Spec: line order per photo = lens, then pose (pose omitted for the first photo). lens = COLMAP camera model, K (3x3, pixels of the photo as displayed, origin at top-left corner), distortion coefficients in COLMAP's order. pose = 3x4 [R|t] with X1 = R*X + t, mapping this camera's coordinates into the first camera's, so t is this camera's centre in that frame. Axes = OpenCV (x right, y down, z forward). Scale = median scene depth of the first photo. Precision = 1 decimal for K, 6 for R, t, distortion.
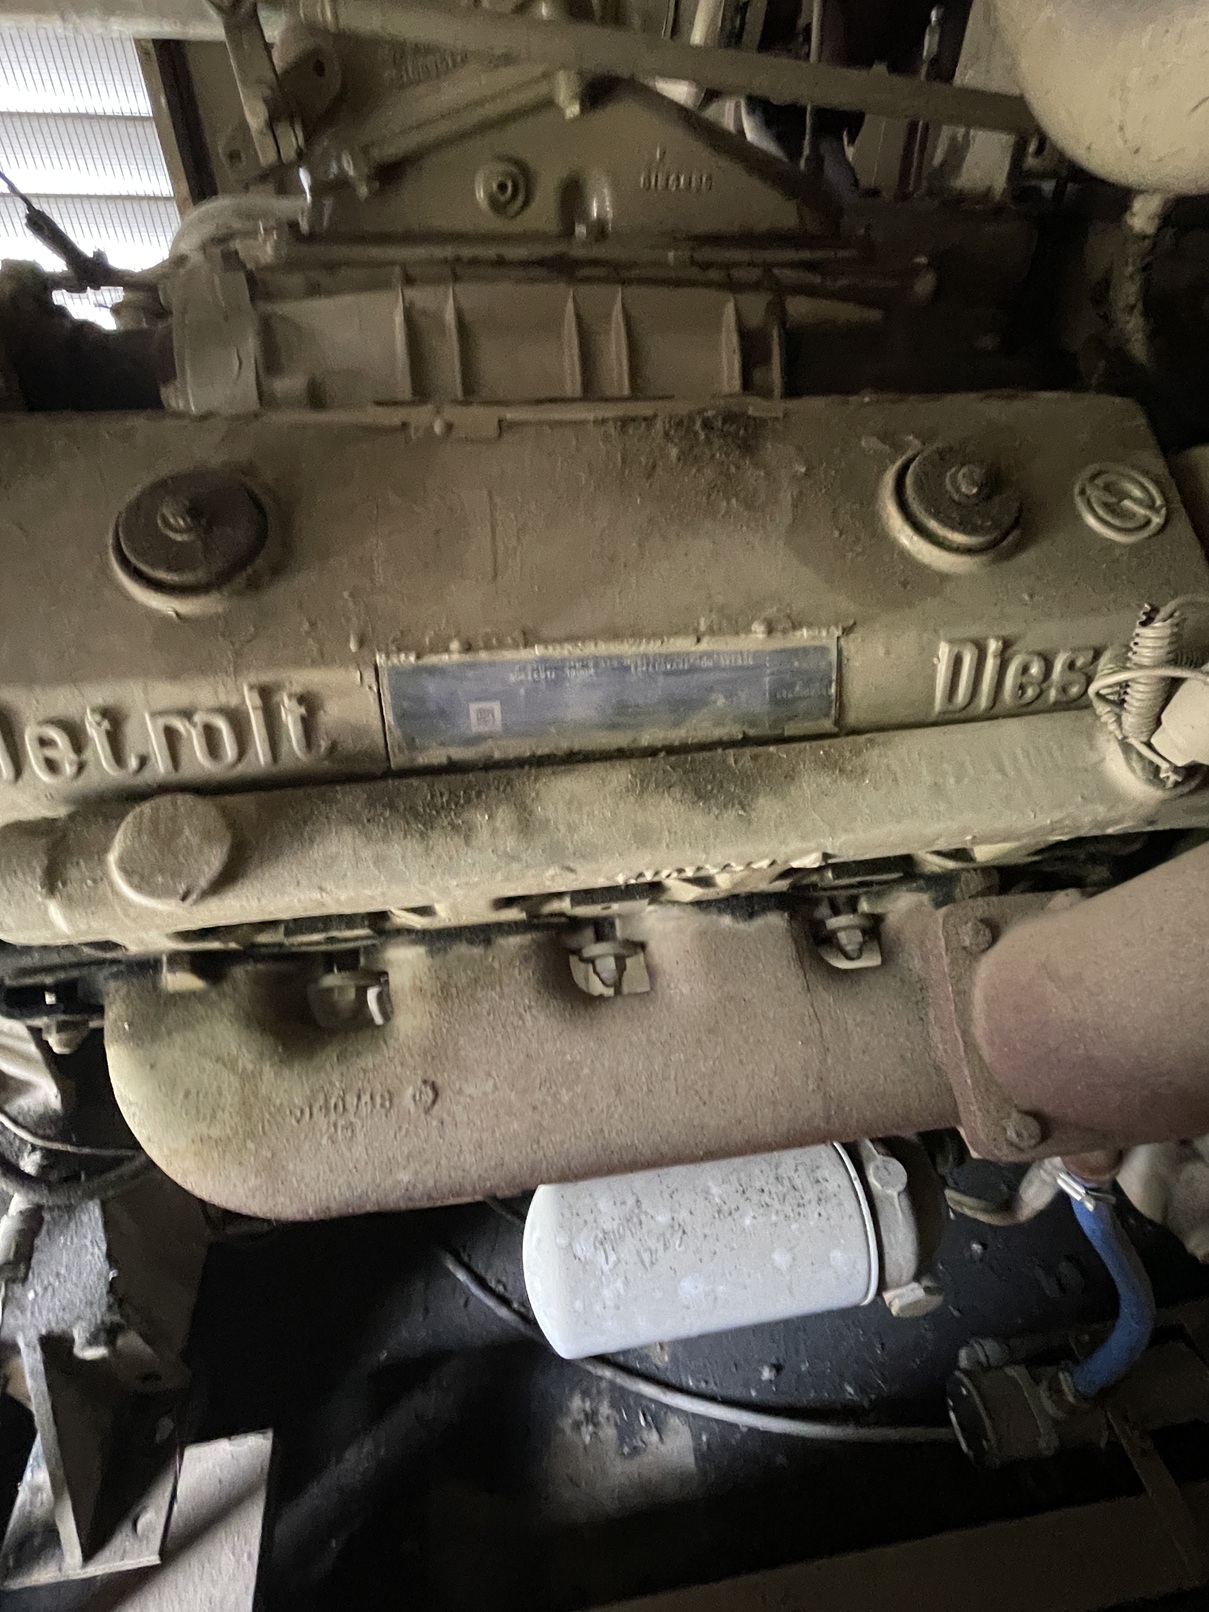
lens RADIAL K [[815.5, 0, 608.4], [0, 815.5, 801.6], [0, 0, 1]] dist [0.013155, -0.000299]
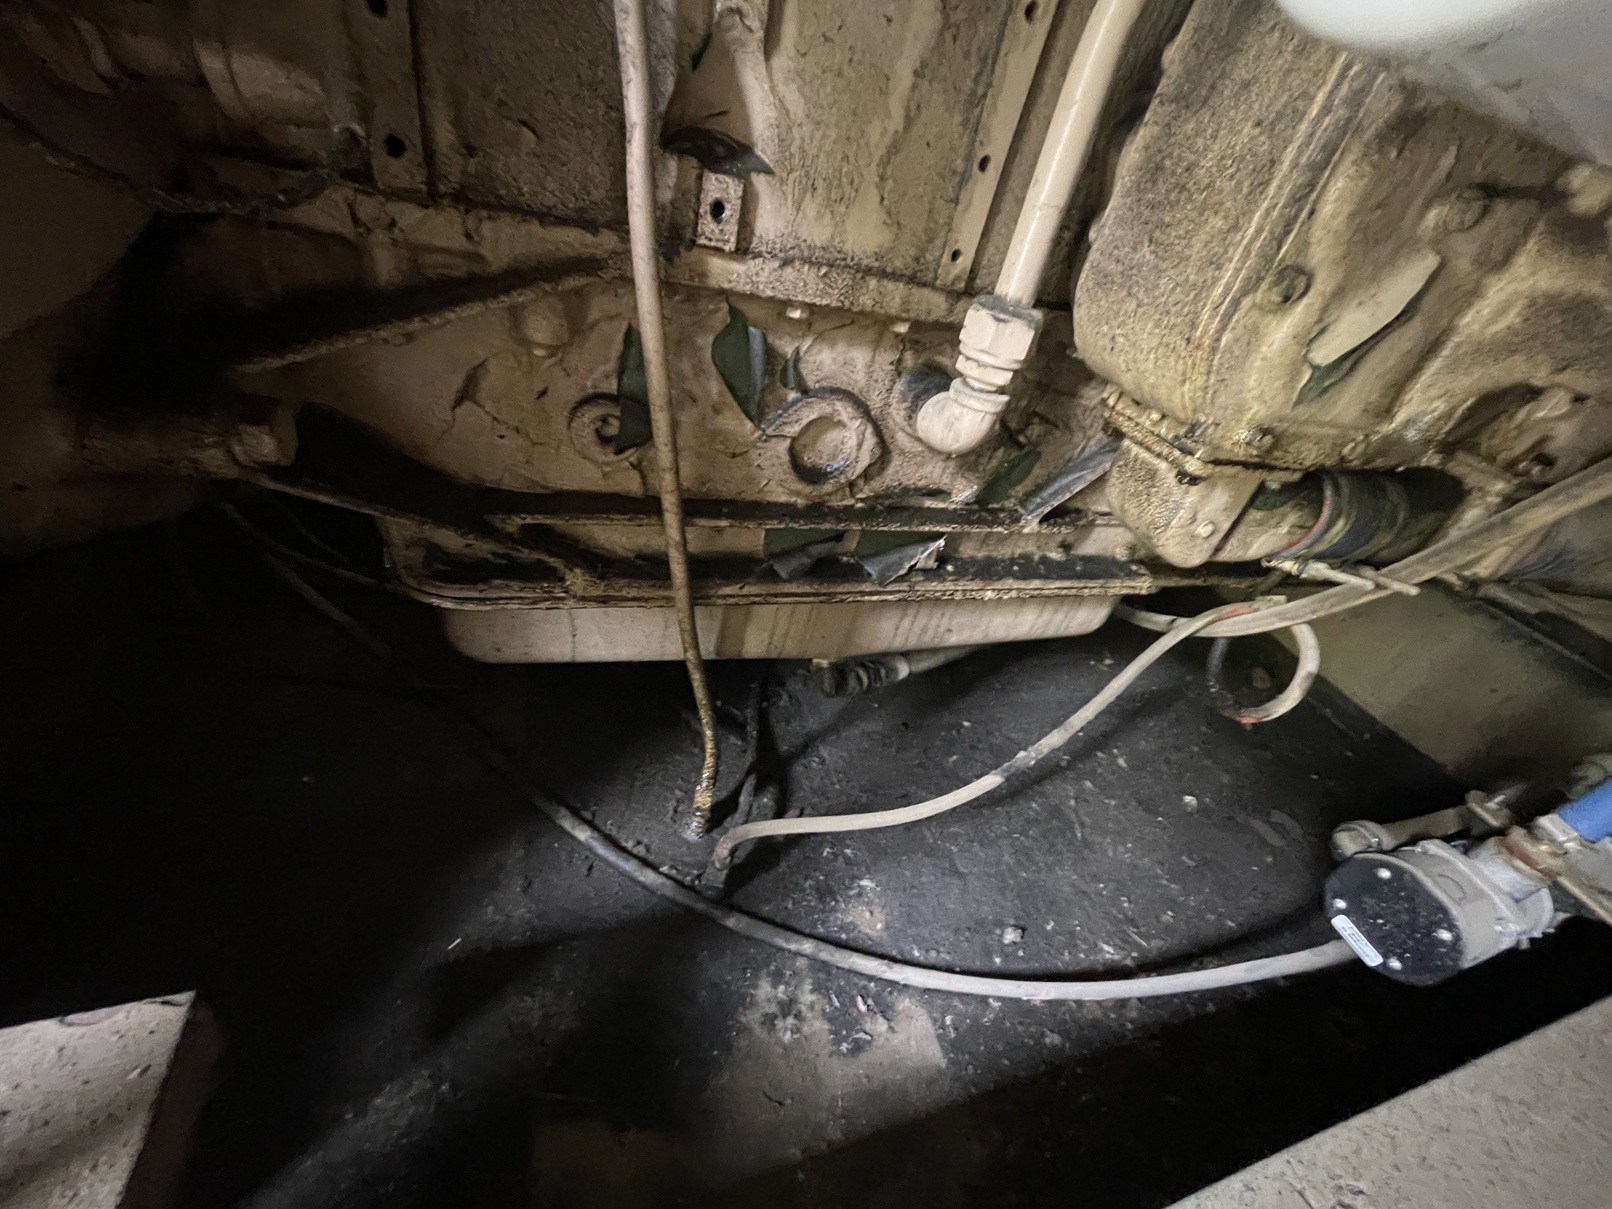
lens RADIAL K [[650.6, 0, 804.1], [0, 650.6, 596.4], [0, 0, 1]] dist [0.000842, 0.000024]
pose [[0.970002, 0.068115, 0.233359, -0.338882], [-0.059921, 0.997318, -0.042033, 0.943481], [-0.235597, 0.026789, 0.971482, 1.017171]]
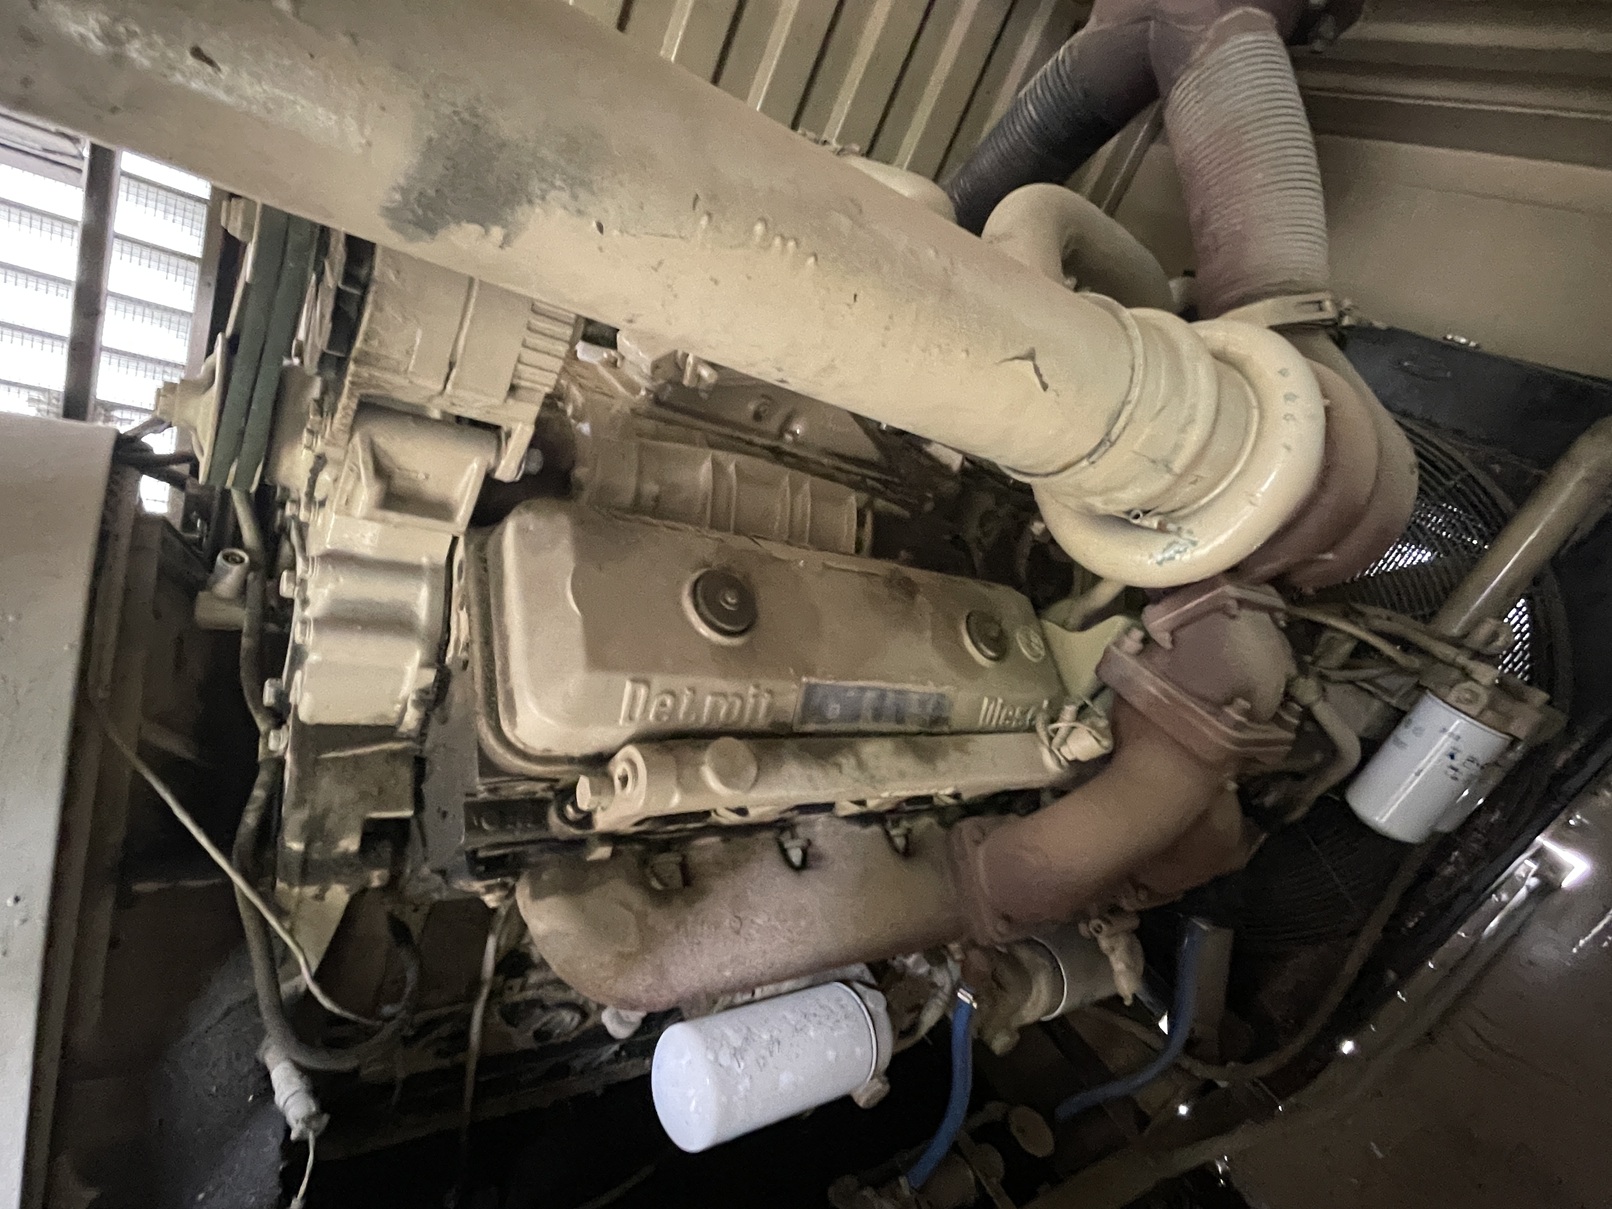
lens RADIAL K [[815.5, 0, 807.4], [0, 815.5, 603.7], [0, 0, 1]] dist [0.013155, -0.000299]
pose [[0.843582, 0.168944, 0.509732, -0.844311], [-0.063083, 0.973827, -0.218363, 0.056329], [-0.533282, 0.152052, 0.832160, -0.468013]]
